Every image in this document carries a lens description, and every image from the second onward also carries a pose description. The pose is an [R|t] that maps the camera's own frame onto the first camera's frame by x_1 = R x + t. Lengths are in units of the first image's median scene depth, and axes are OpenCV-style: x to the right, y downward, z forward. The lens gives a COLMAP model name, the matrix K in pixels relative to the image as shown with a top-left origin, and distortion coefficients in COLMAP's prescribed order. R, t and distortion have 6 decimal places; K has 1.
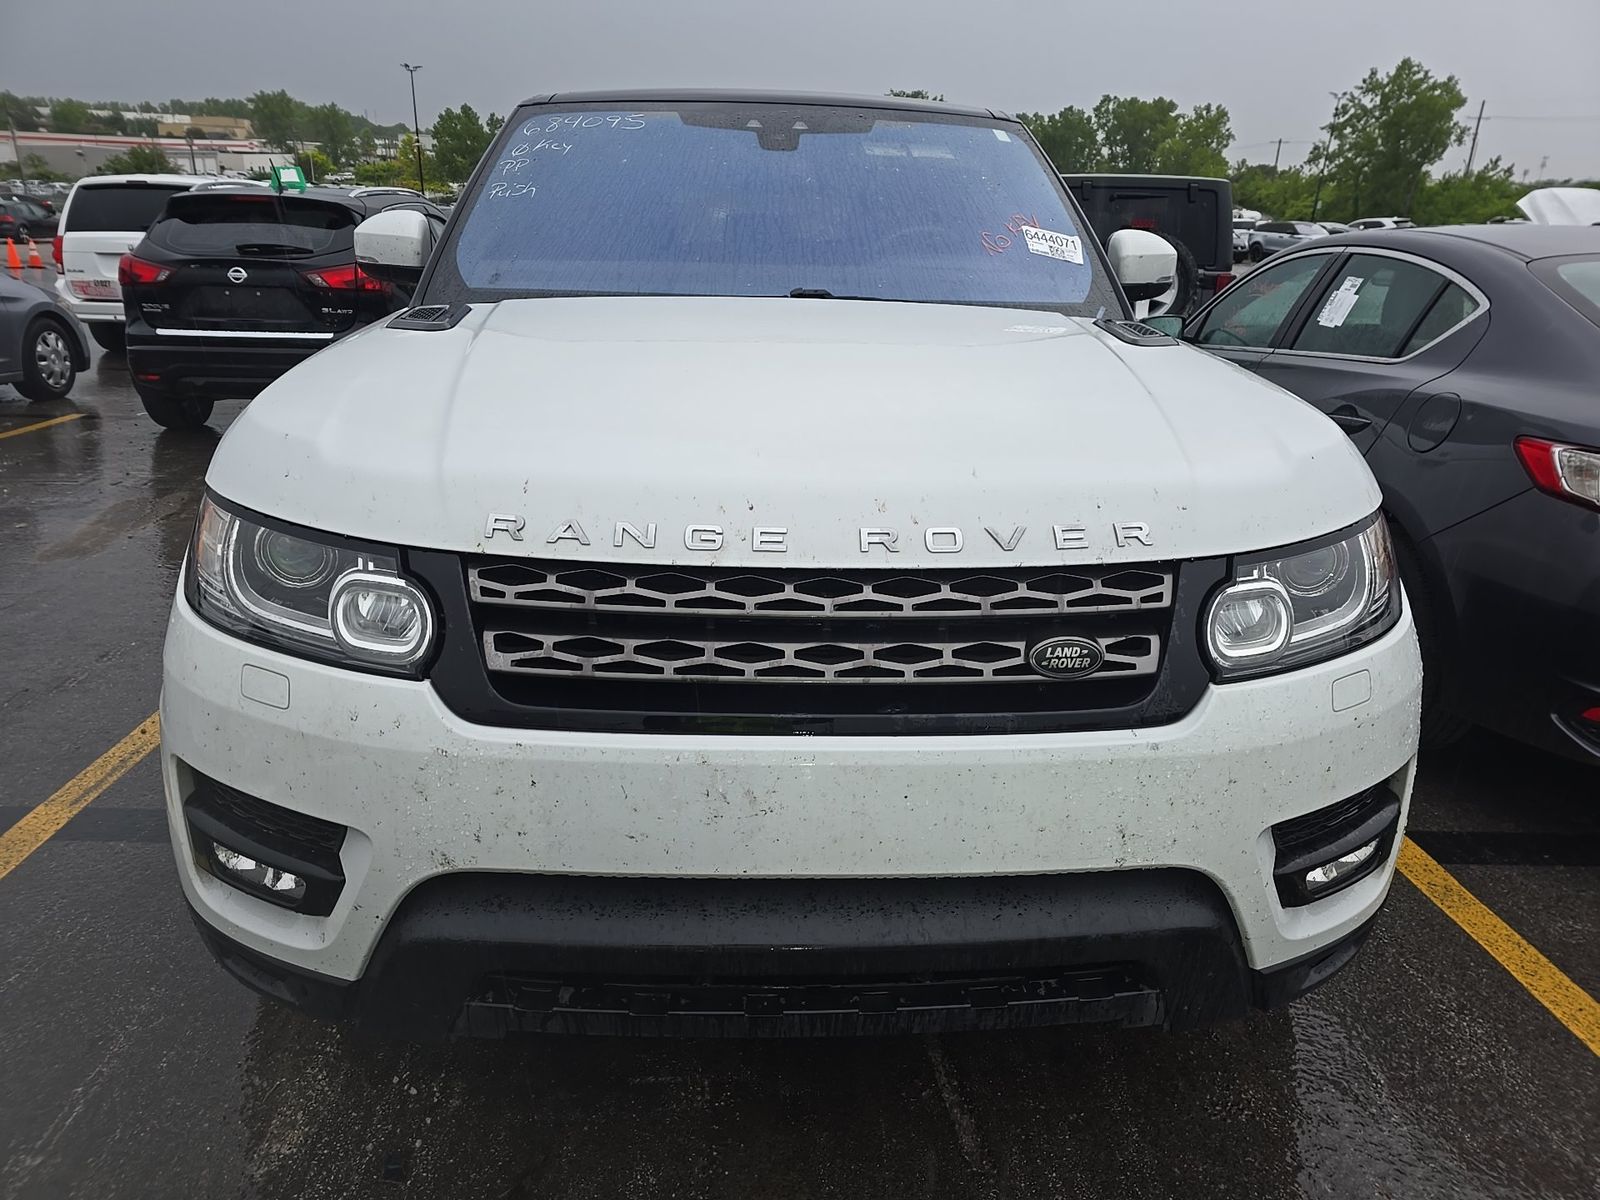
lens RADIAL K [[1094.6, 0, 795.8], [0, 1094.6, 595.6], [0, 0, 1]] dist [0.036186, -0.021512]
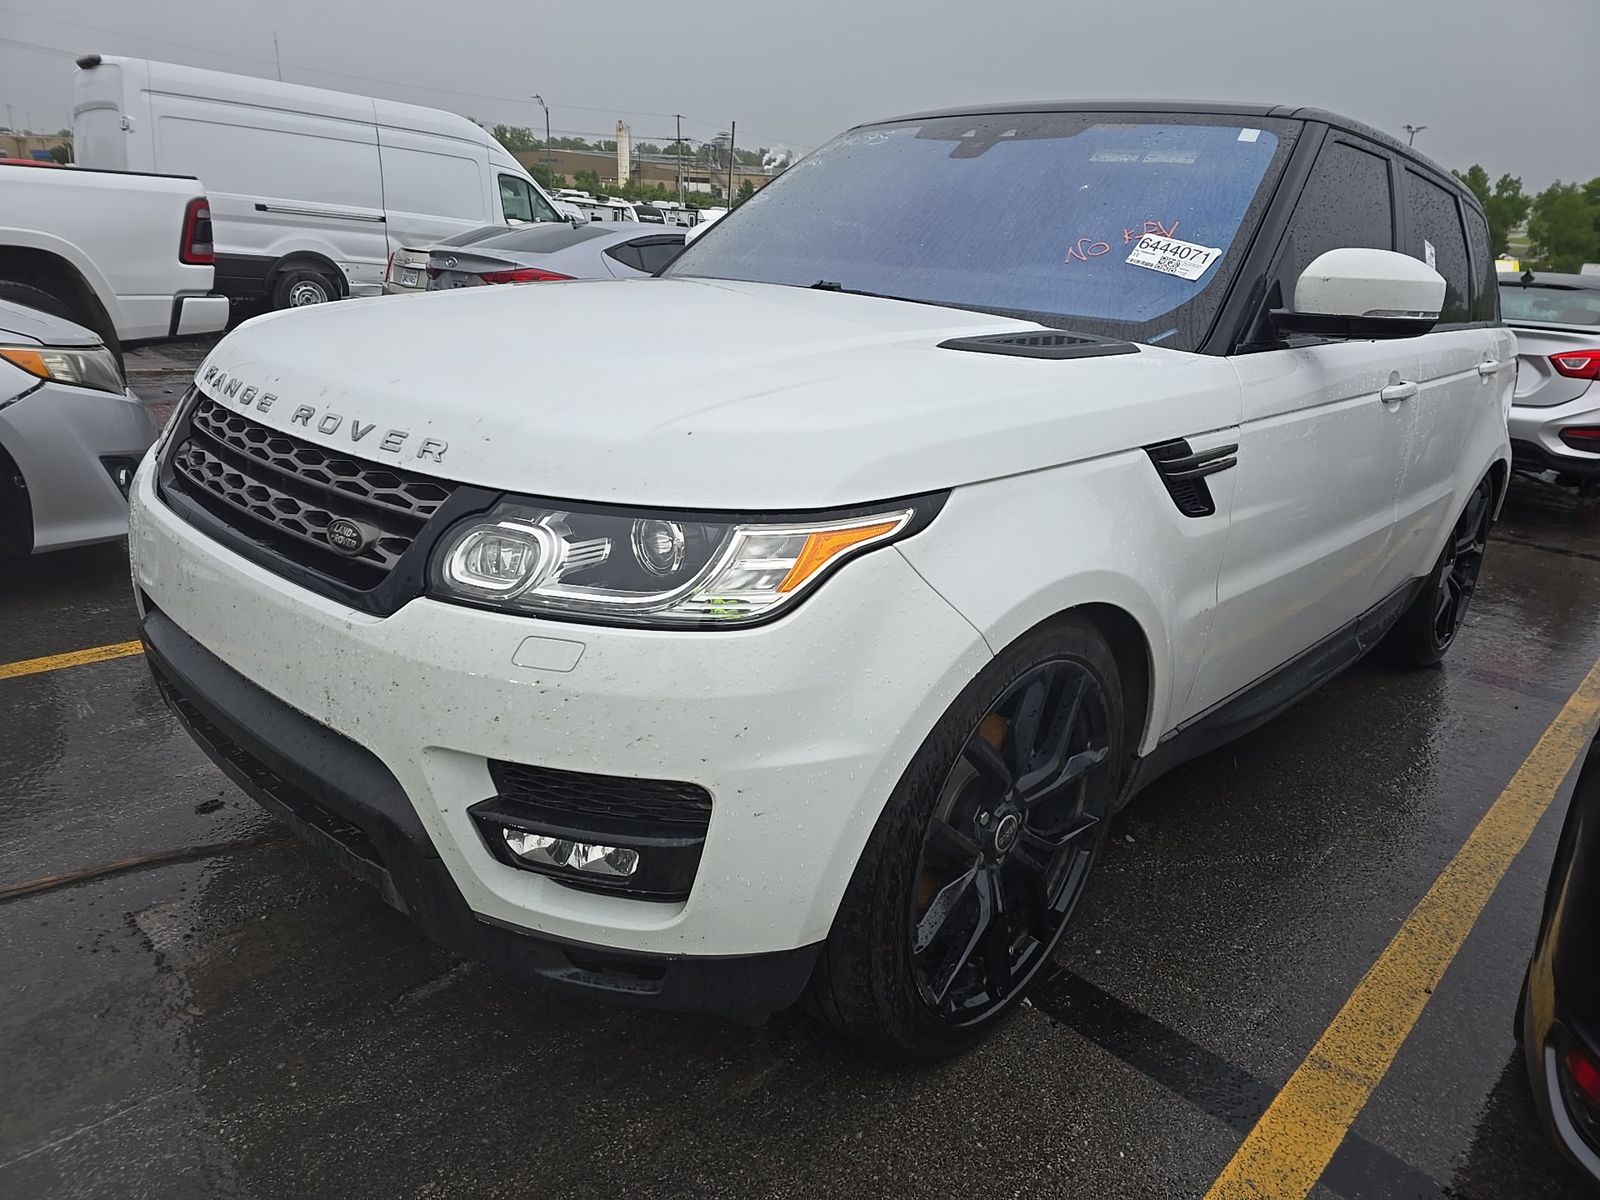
lens RADIAL K [[1094.6, 0, 787.9], [0, 1094.6, 598.8], [0, 0, 1]] dist [0.036186, -0.021512]
pose [[0.684779, 0.241848, -0.687450, 1.352468], [-0.277026, 0.958899, 0.061395, -0.079380], [0.674043, 0.148399, 0.723632, 0.470402]]
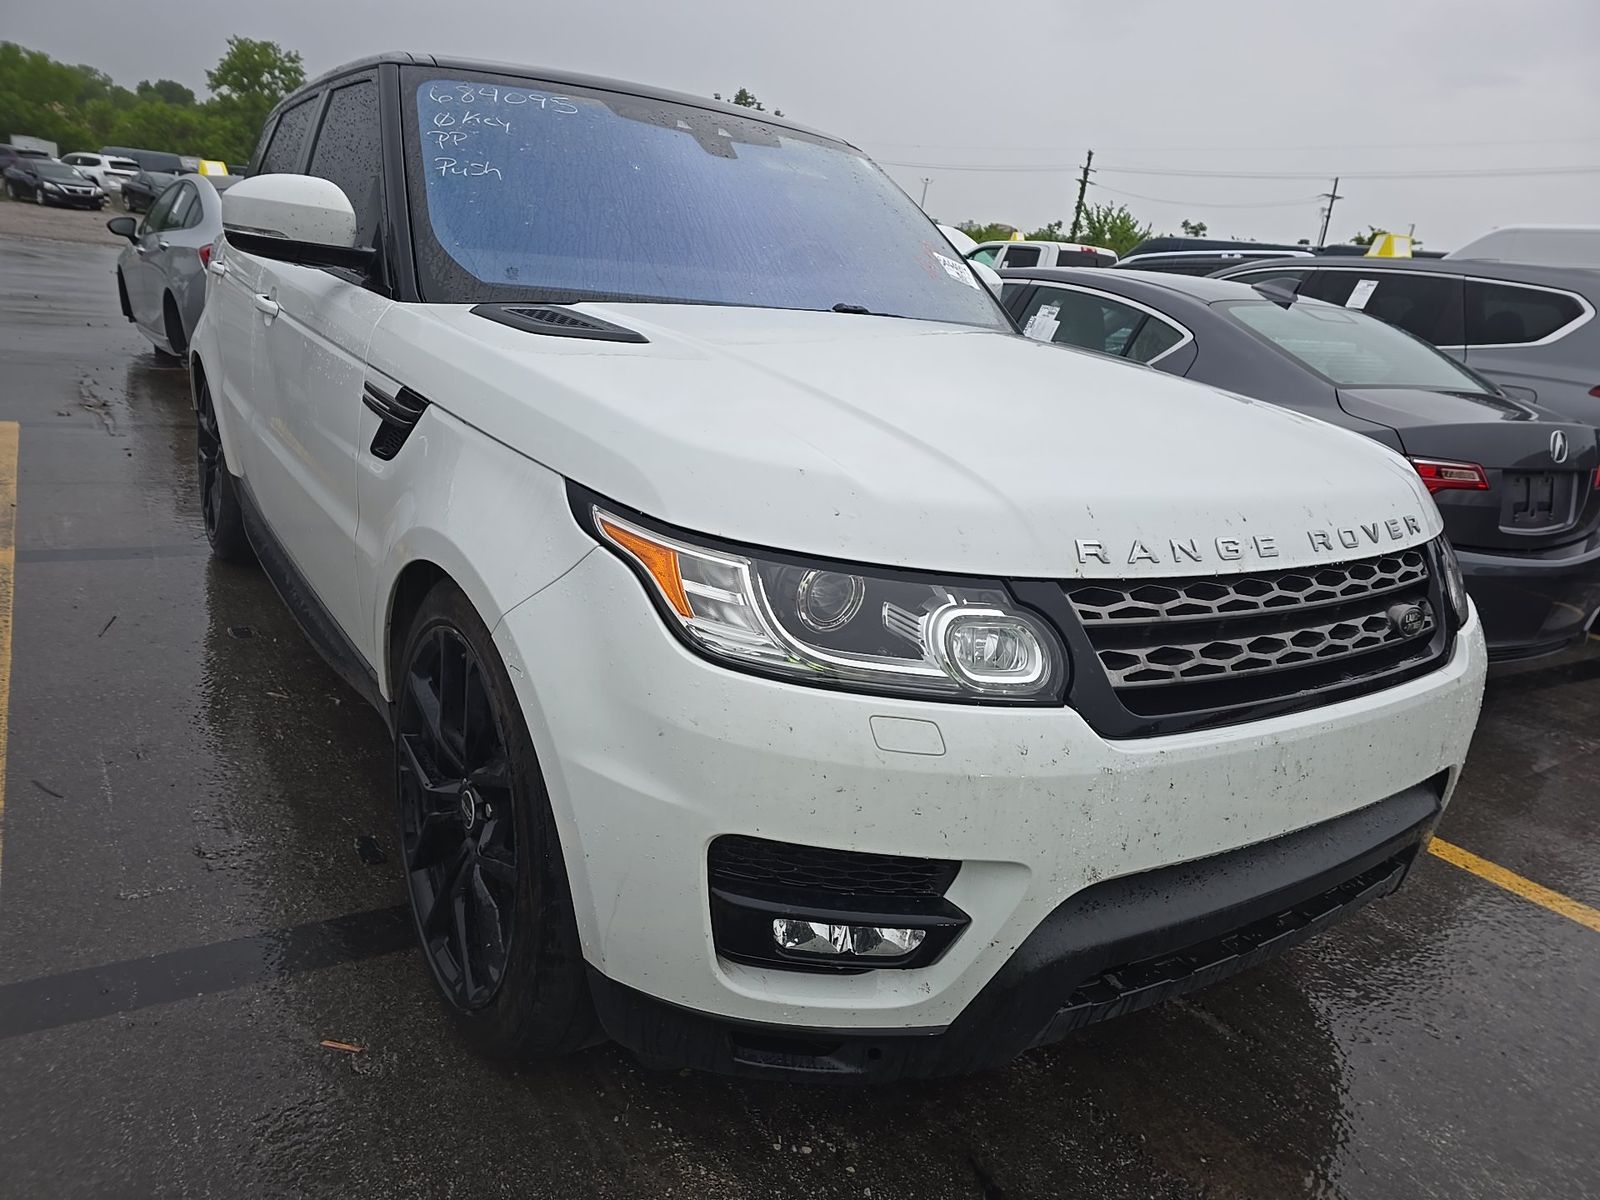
lens RADIAL K [[1094.6, 0, 796.3], [0, 1094.6, 599.8], [0, 0, 1]] dist [0.036186, -0.021512]
pose [[0.856095, -0.089685, 0.508977, -1.024335], [0.081819, 0.995927, 0.037871, -0.077930], [-0.510301, 0.009223, 0.859946, 0.235254]]
